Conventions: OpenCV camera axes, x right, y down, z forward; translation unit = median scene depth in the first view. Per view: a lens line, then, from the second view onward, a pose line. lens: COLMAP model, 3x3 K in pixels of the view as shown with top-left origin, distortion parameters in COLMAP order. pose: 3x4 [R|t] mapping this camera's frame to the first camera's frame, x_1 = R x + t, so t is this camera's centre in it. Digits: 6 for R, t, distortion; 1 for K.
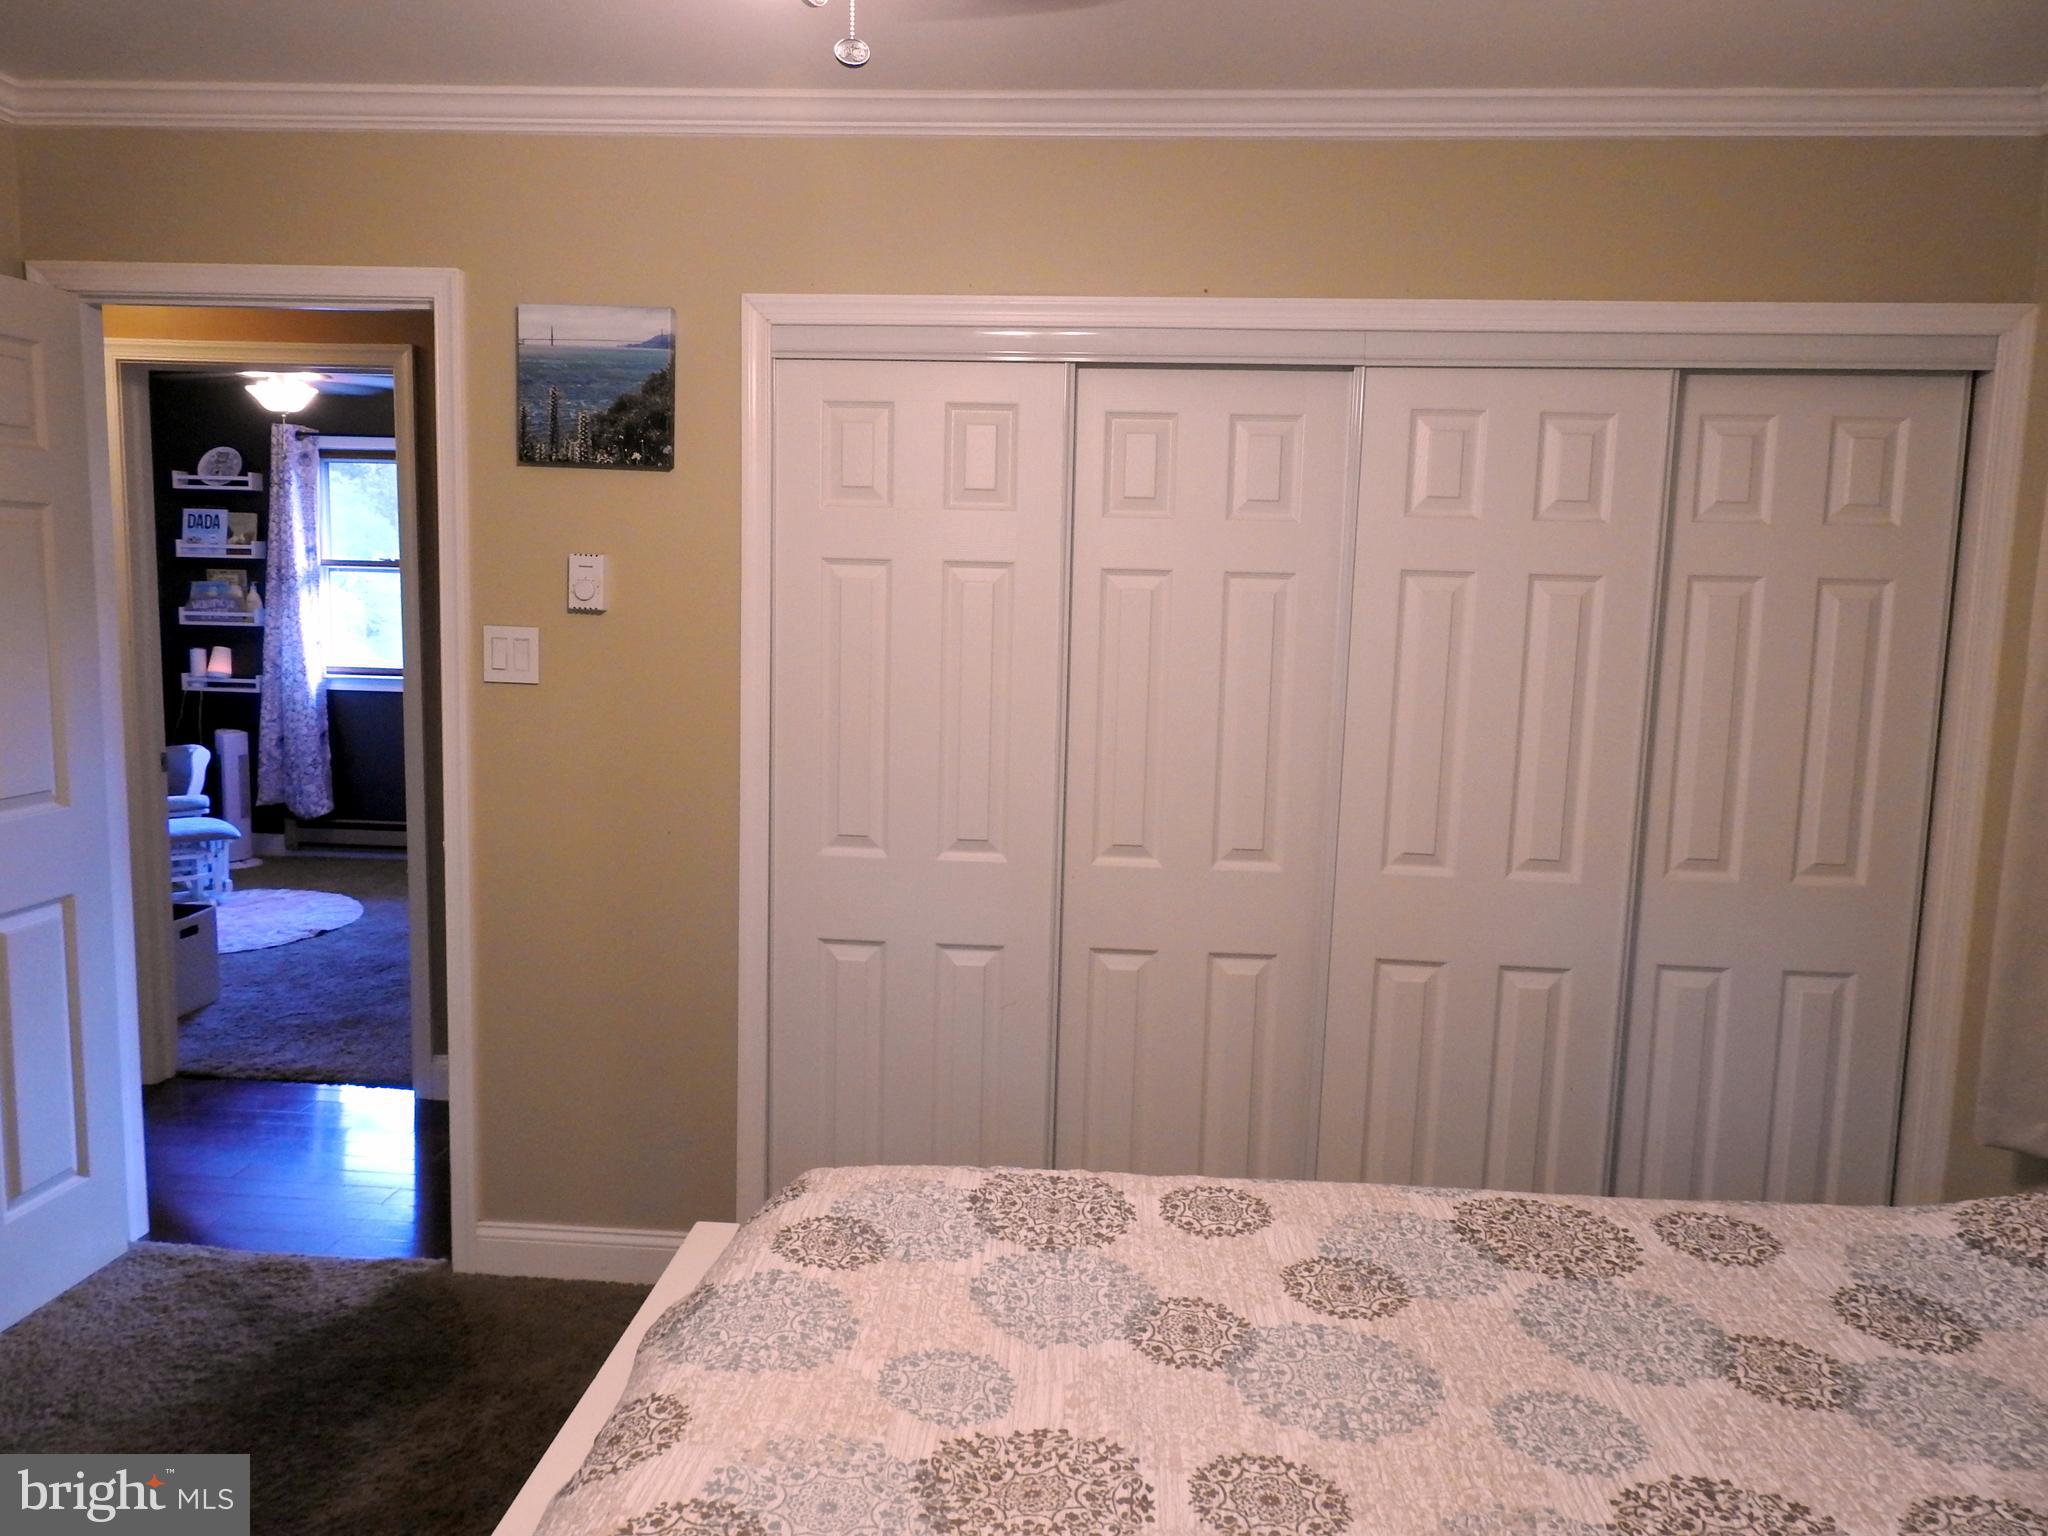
lens RADIAL K [[1468.8, 0, 1022.5], [0, 1468.8, 767.0], [0, 0, 1]] dist [0.003693, 0.003065]
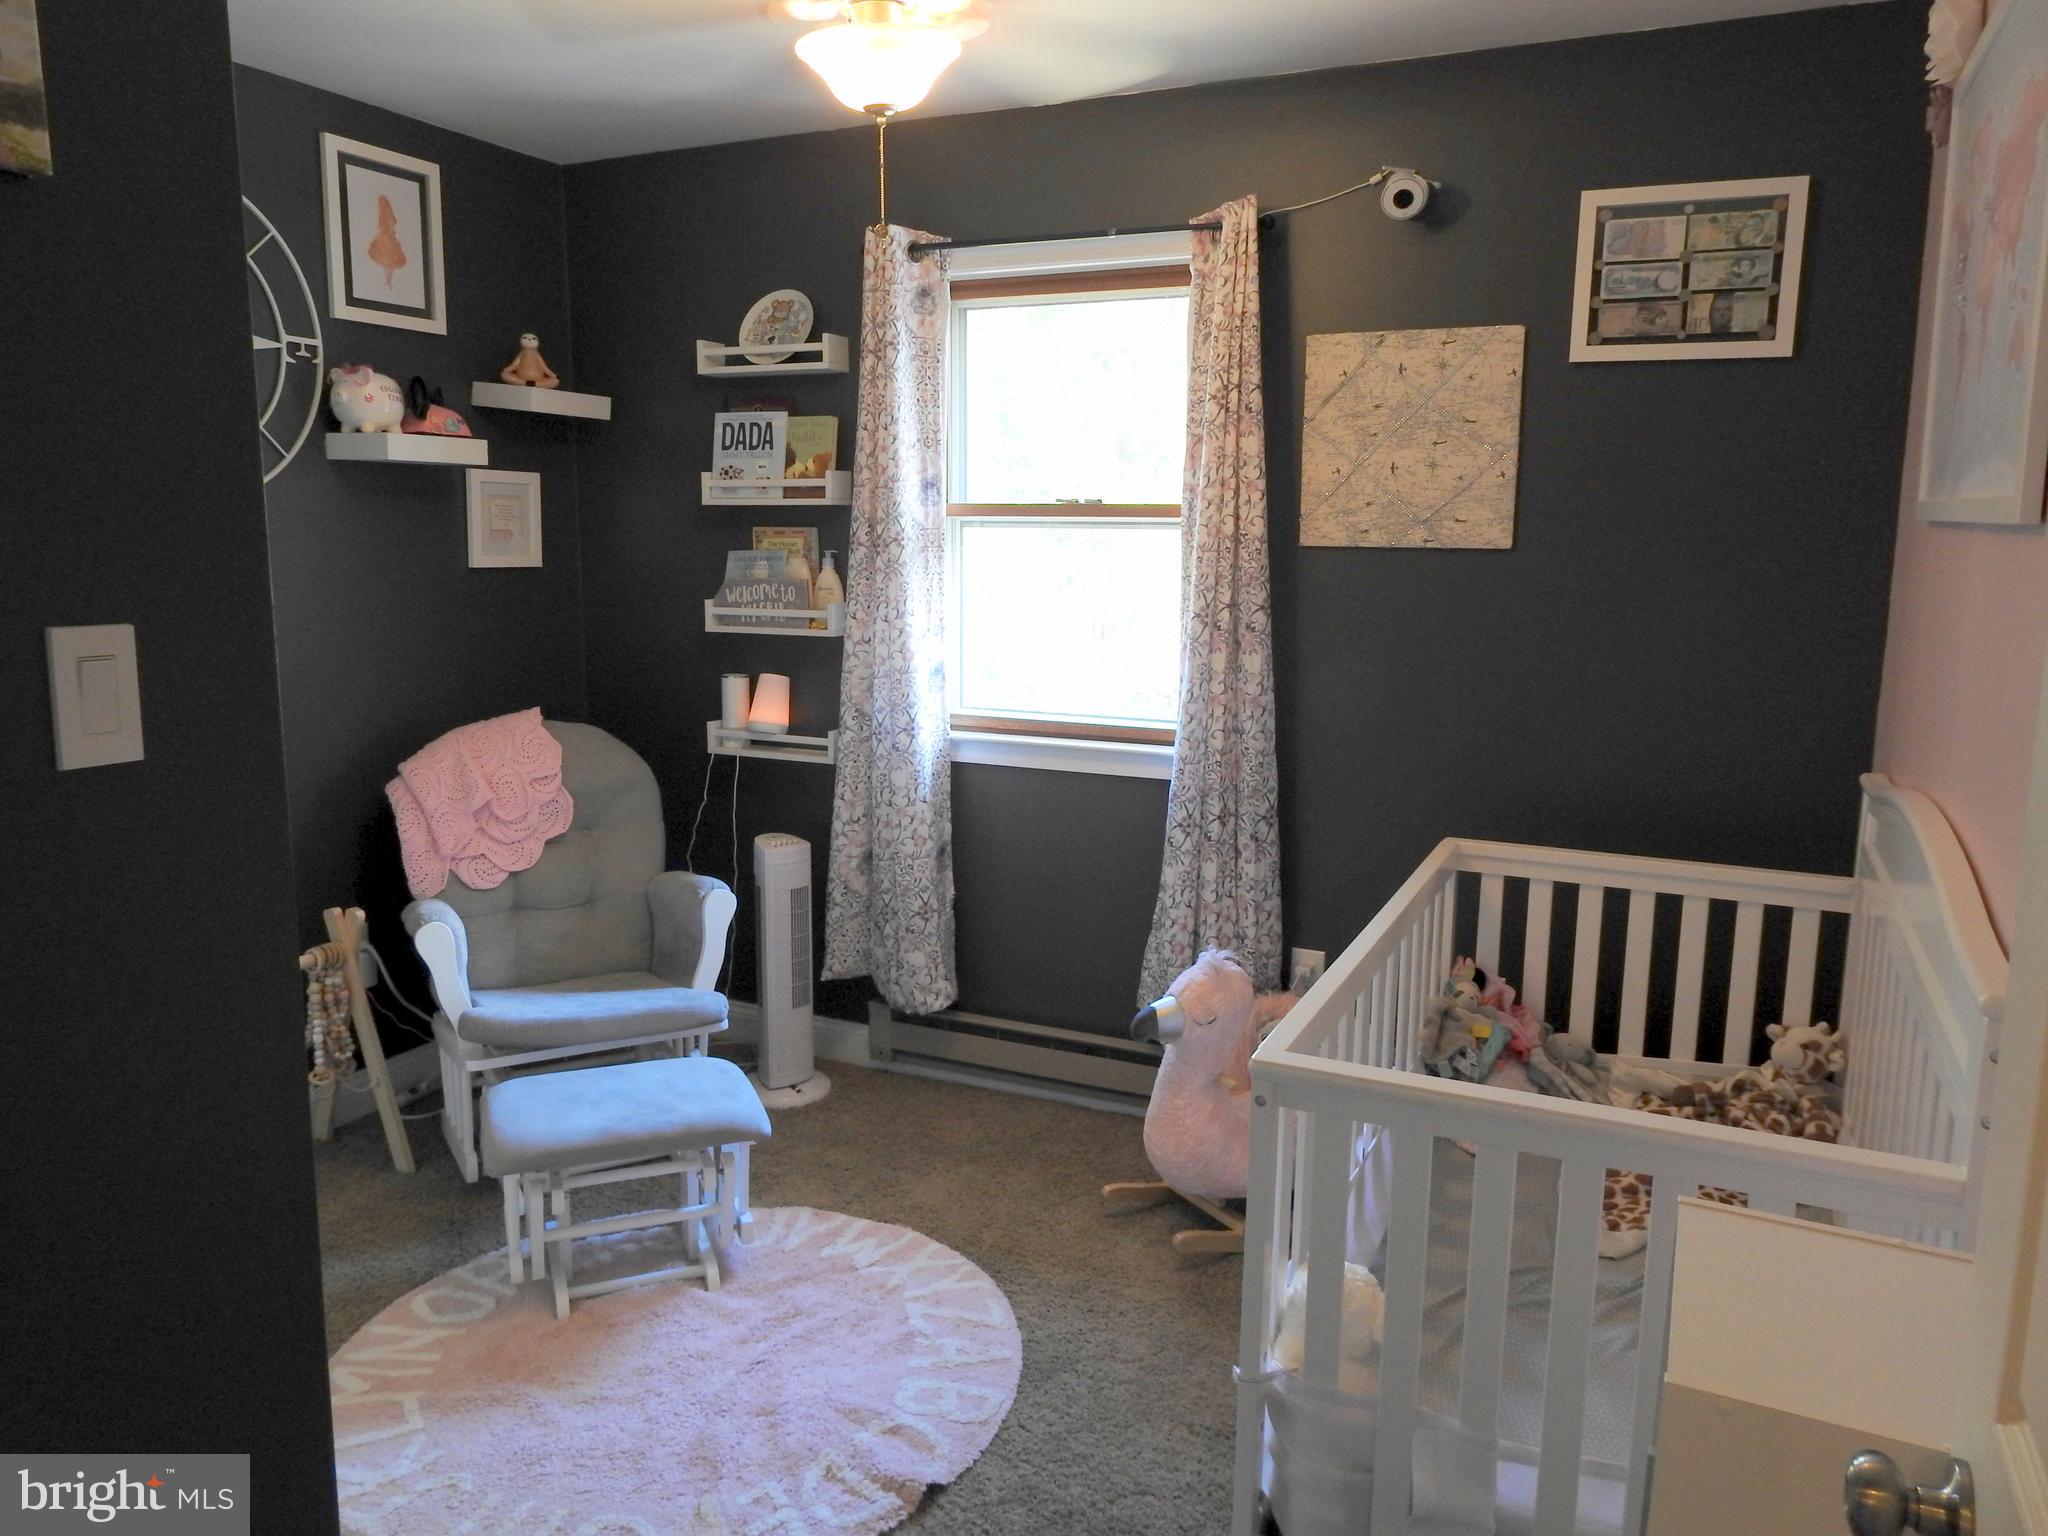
lens RADIAL K [[1468.8, 0, 1013.3], [0, 1468.8, 764.9], [0, 0, 1]] dist [0.003693, 0.003065]
pose [[0.926728, 0.042859, -0.373280, -0.270257], [-0.030470, 0.998773, 0.039029, -0.073705], [0.374495, -0.024796, 0.926897, 0.551394]]
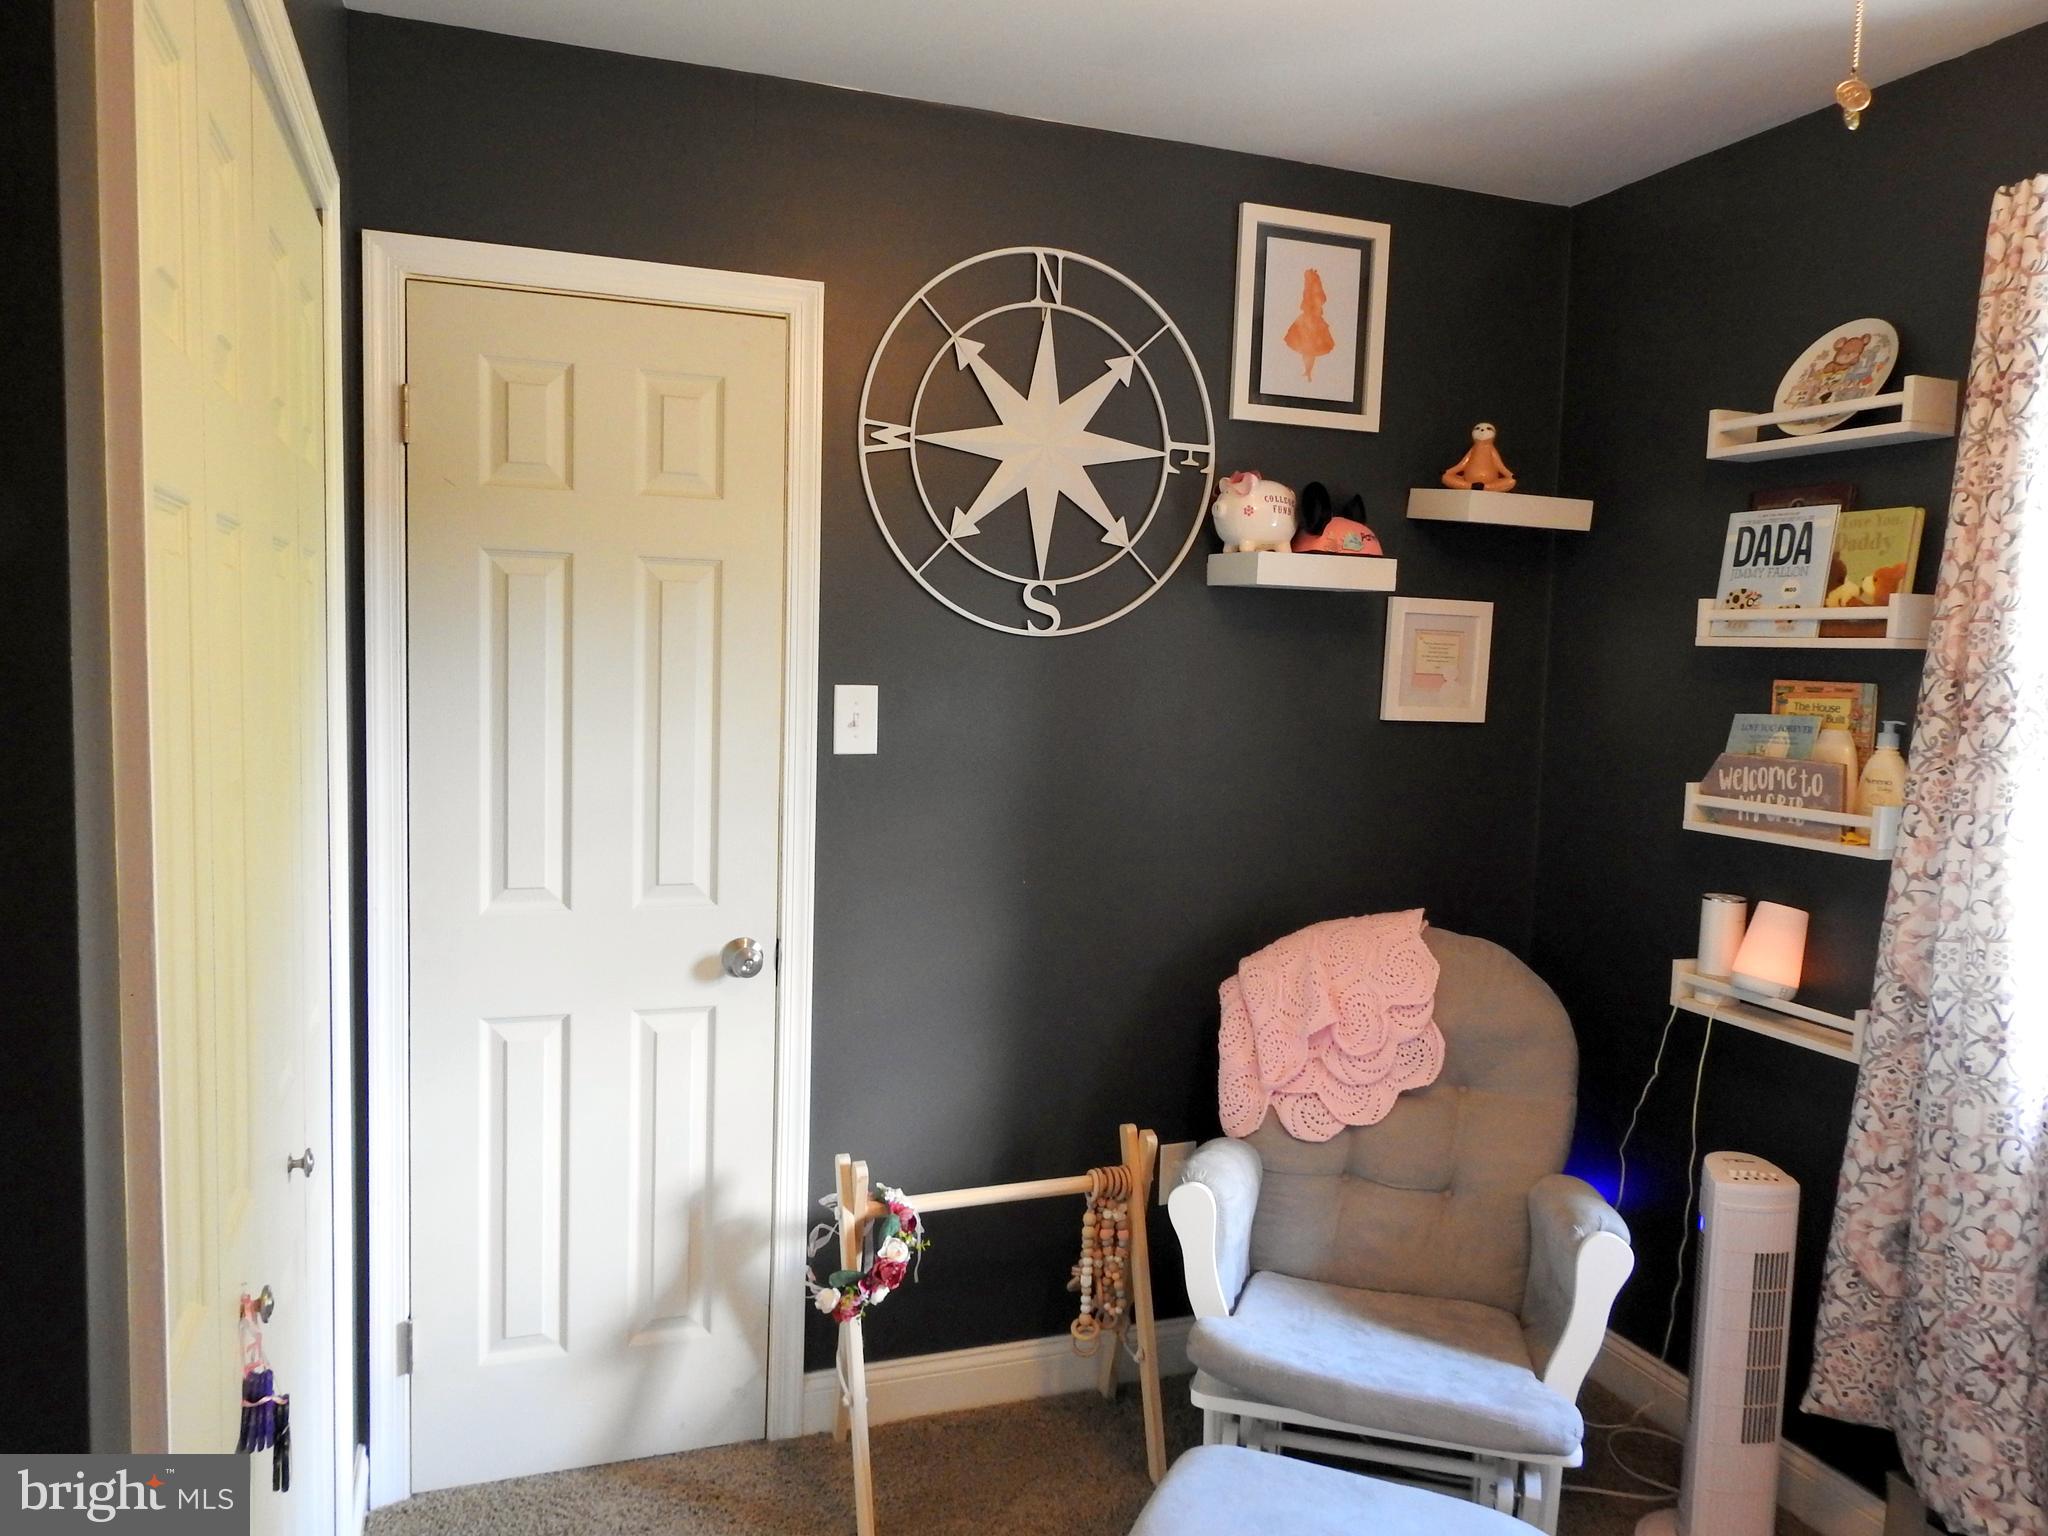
lens RADIAL K [[1468.8, 0, 1039.9], [0, 1468.8, 769.3], [0, 0, 1]] dist [0.003693, 0.003065]
pose [[0.412052, 0.064835, -0.908851, -0.310602], [-0.130749, 0.991350, 0.011442, -0.096225], [0.901731, 0.114116, 0.416965, 0.710079]]
